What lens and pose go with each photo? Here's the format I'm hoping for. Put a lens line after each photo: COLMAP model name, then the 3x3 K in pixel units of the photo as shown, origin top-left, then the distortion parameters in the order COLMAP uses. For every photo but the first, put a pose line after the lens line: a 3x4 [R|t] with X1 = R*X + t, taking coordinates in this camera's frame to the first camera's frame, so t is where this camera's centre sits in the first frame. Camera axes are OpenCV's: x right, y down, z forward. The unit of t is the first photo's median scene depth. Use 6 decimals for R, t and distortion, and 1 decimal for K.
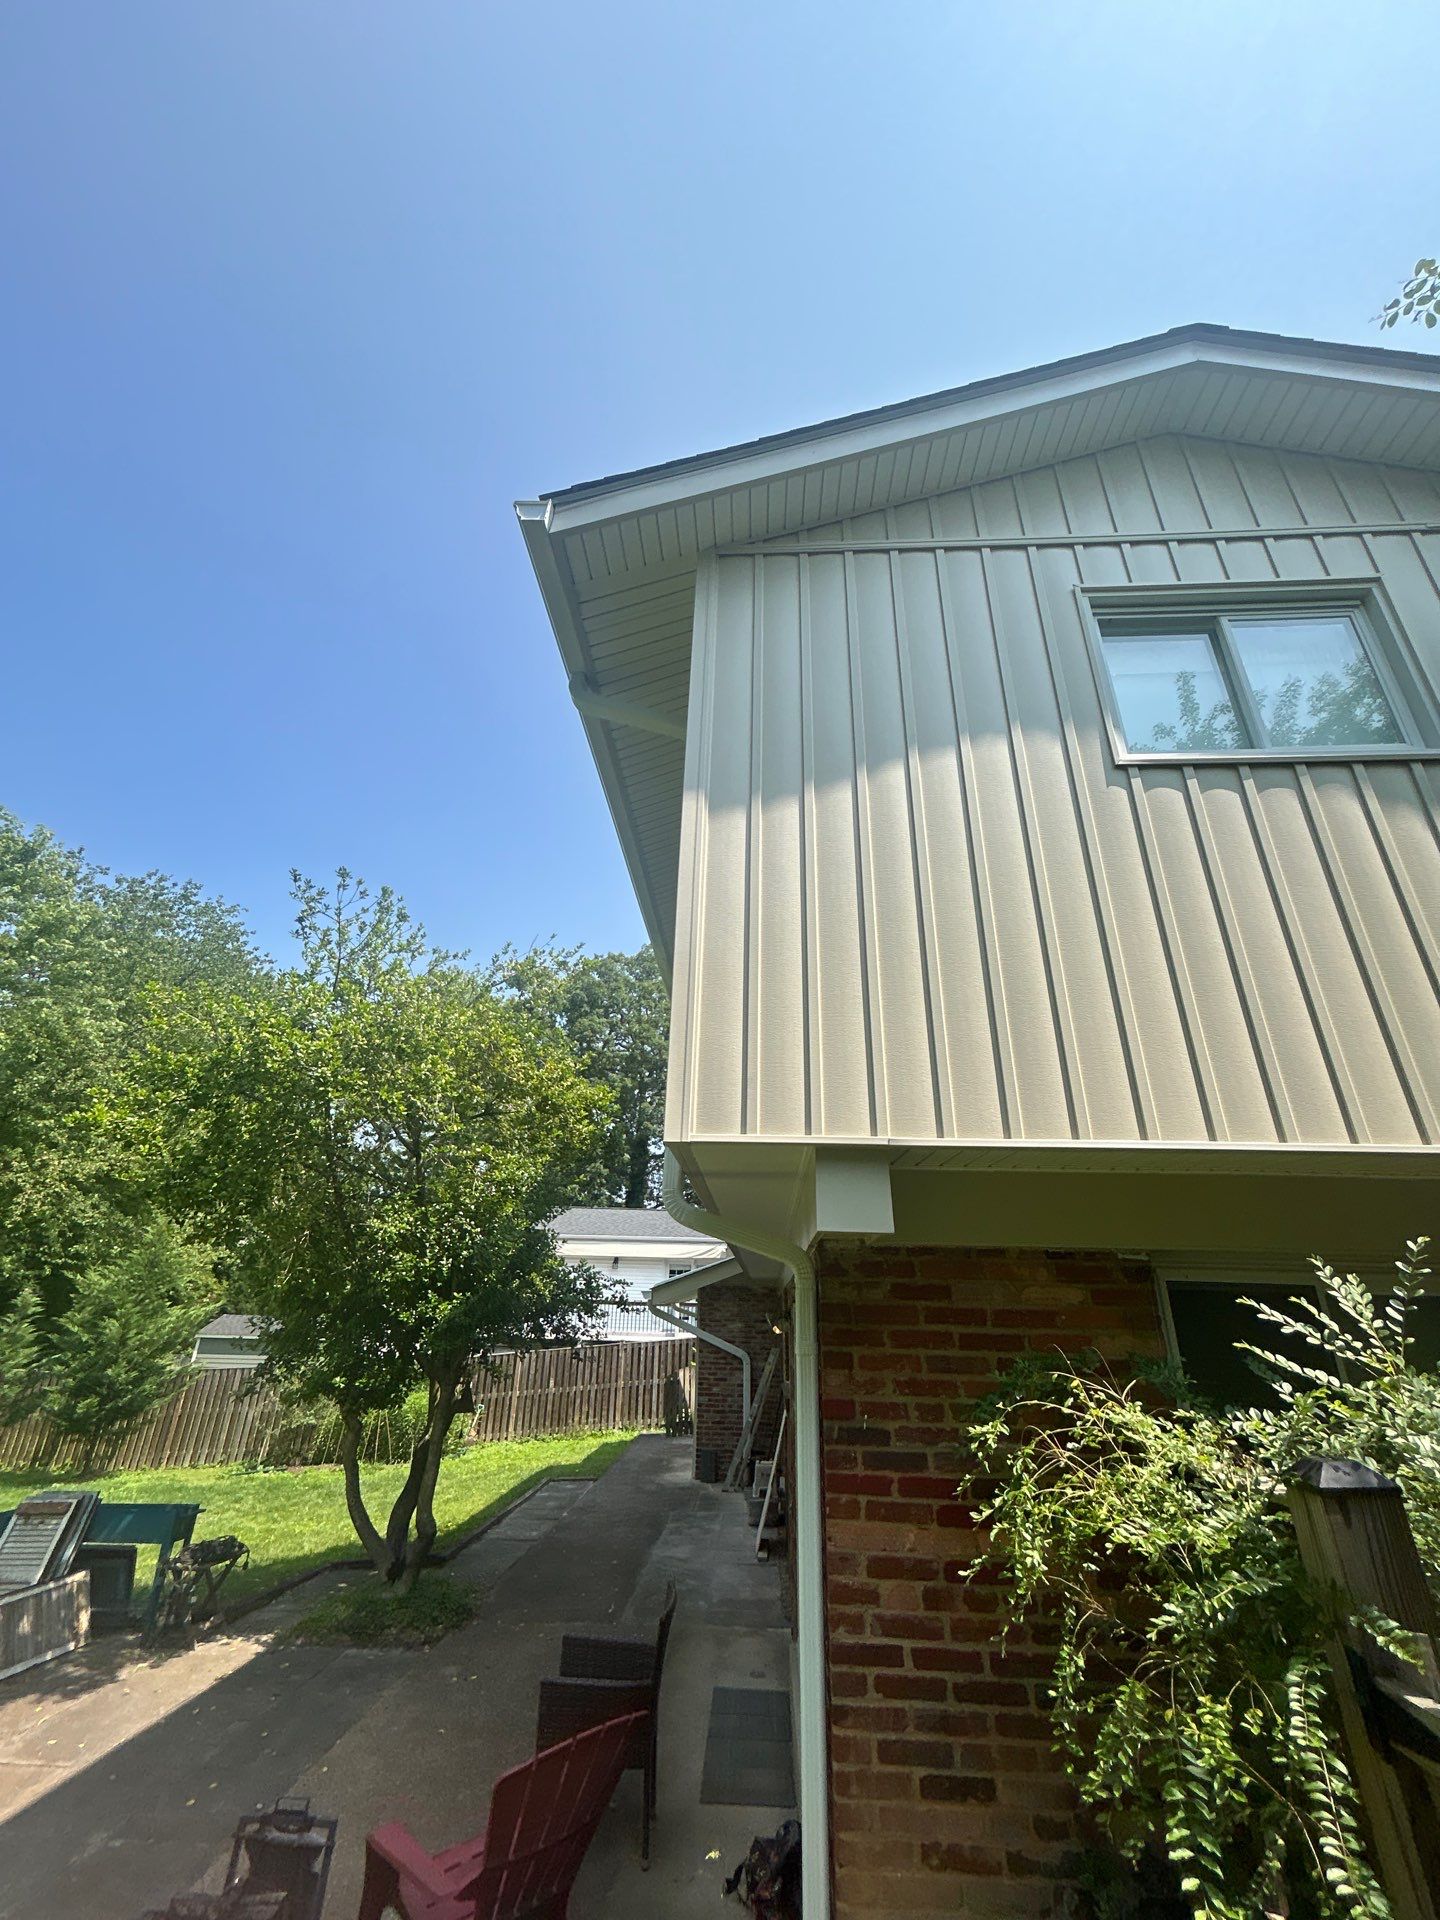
lens RADIAL K [[773.3, 0, 719.1], [0, 773.3, 956.3], [0, 0, 1]] dist [-0.002865, 0.001896]
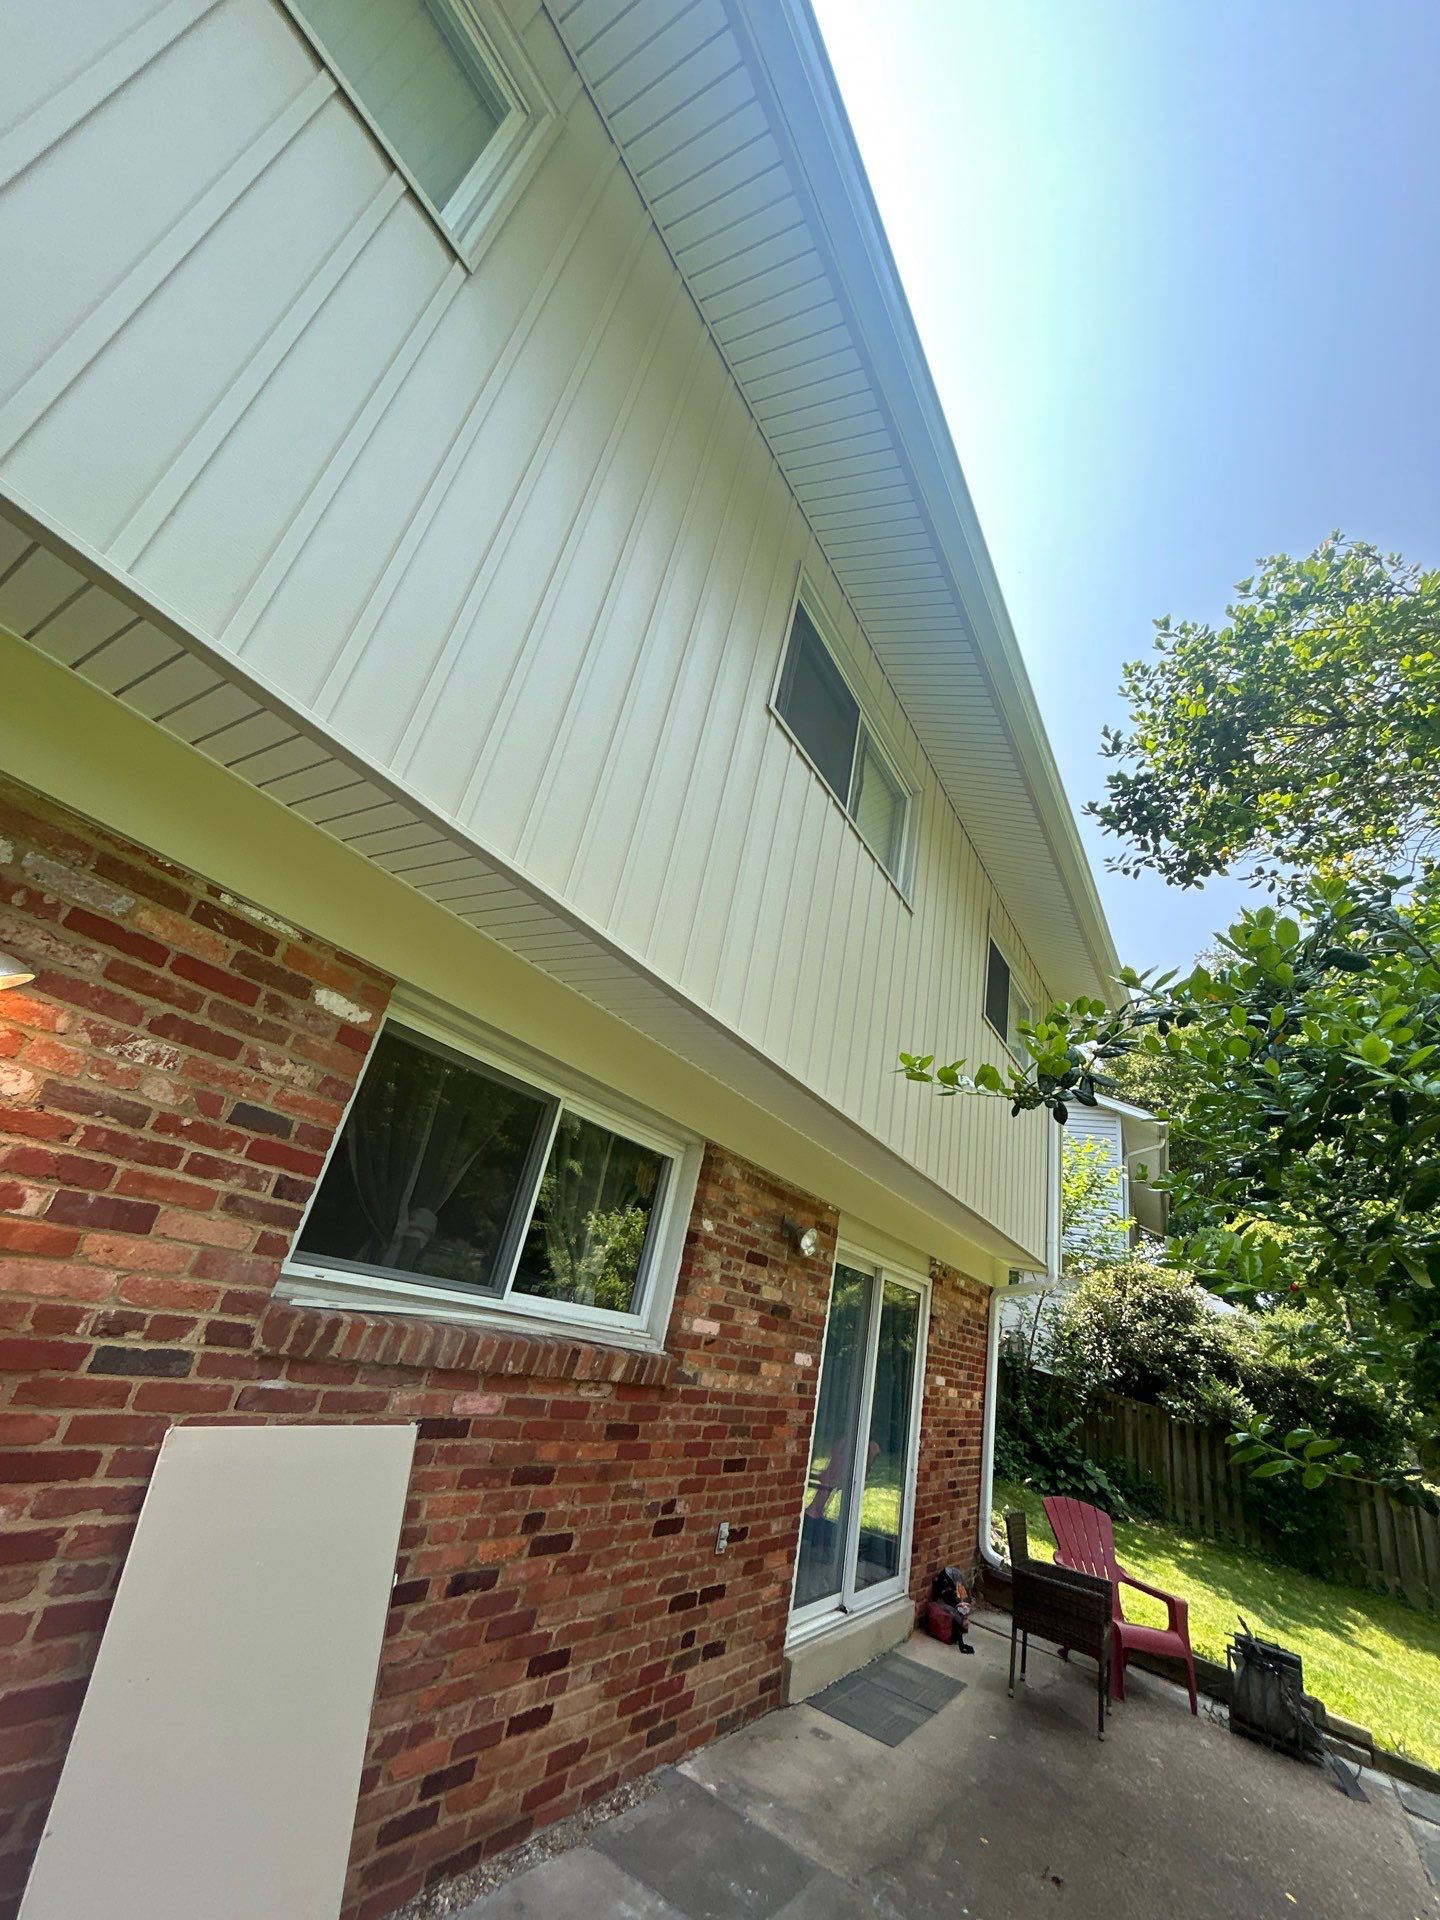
lens RADIAL K [[773.3, 0, 723.0], [0, 773.3, 959.4], [0, 0, 1]] dist [-0.002865, 0.001896]
pose [[-0.856083, 0.023381, 0.516310, -0.503350], [-0.391903, 0.621907, -0.677970, 1.950025], [-0.336948, -0.782742, -0.523240, 3.817170]]
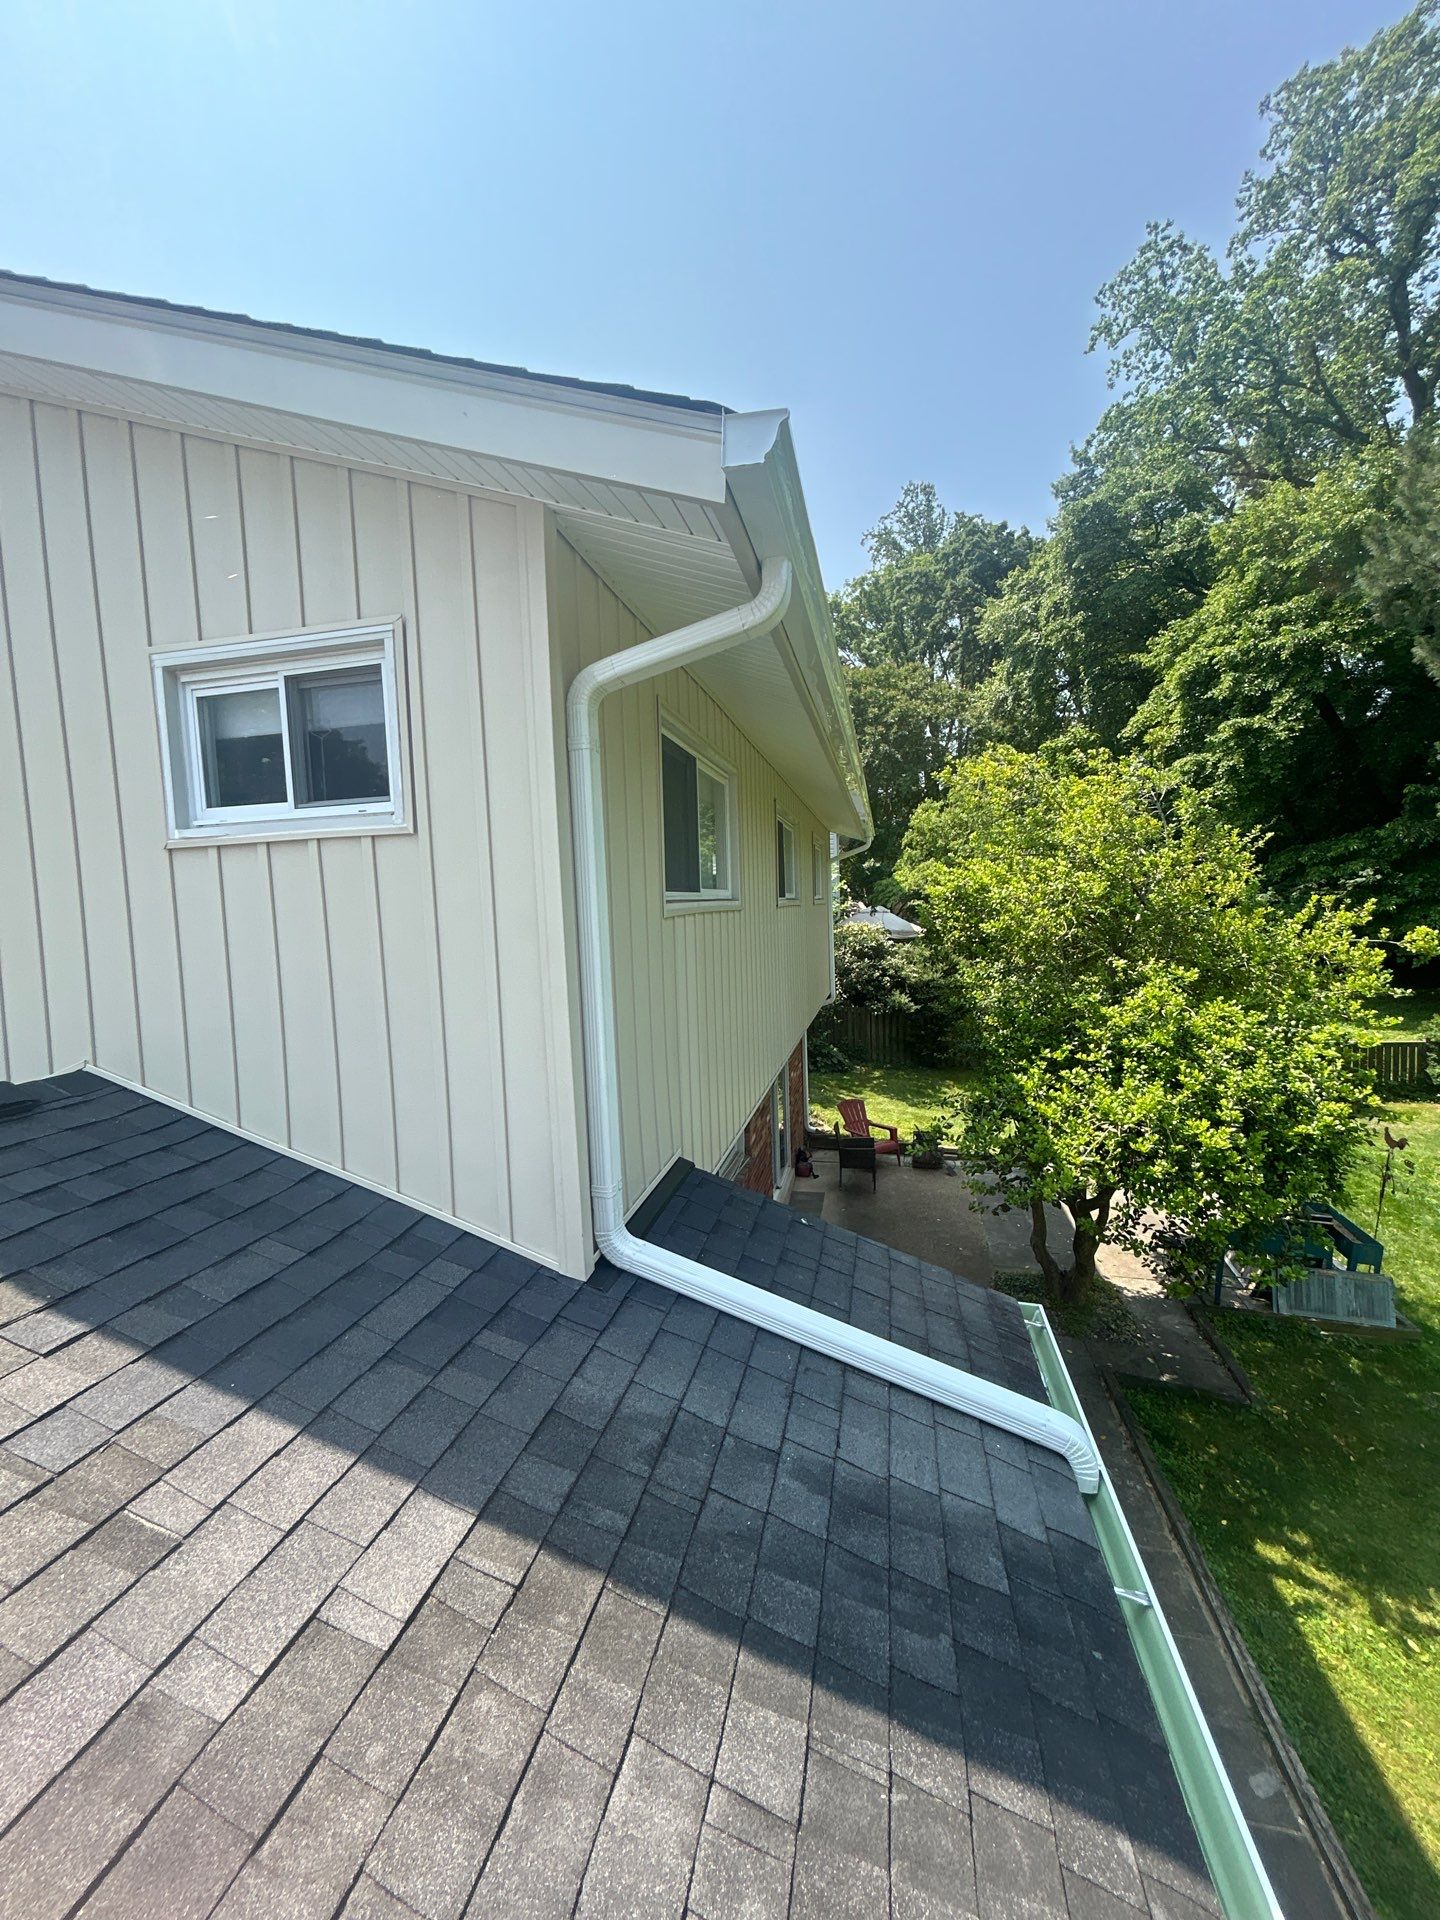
lens RADIAL K [[773.3, 0, 715.8], [0, 773.3, 960.7], [0, 0, 1]] dist [-0.002865, 0.001896]
pose [[-0.986933, -0.008629, 0.160897, -0.119902], [-0.063731, 0.938040, -0.340615, 1.860891], [-0.147989, -0.346419, -0.926333, 5.887124]]
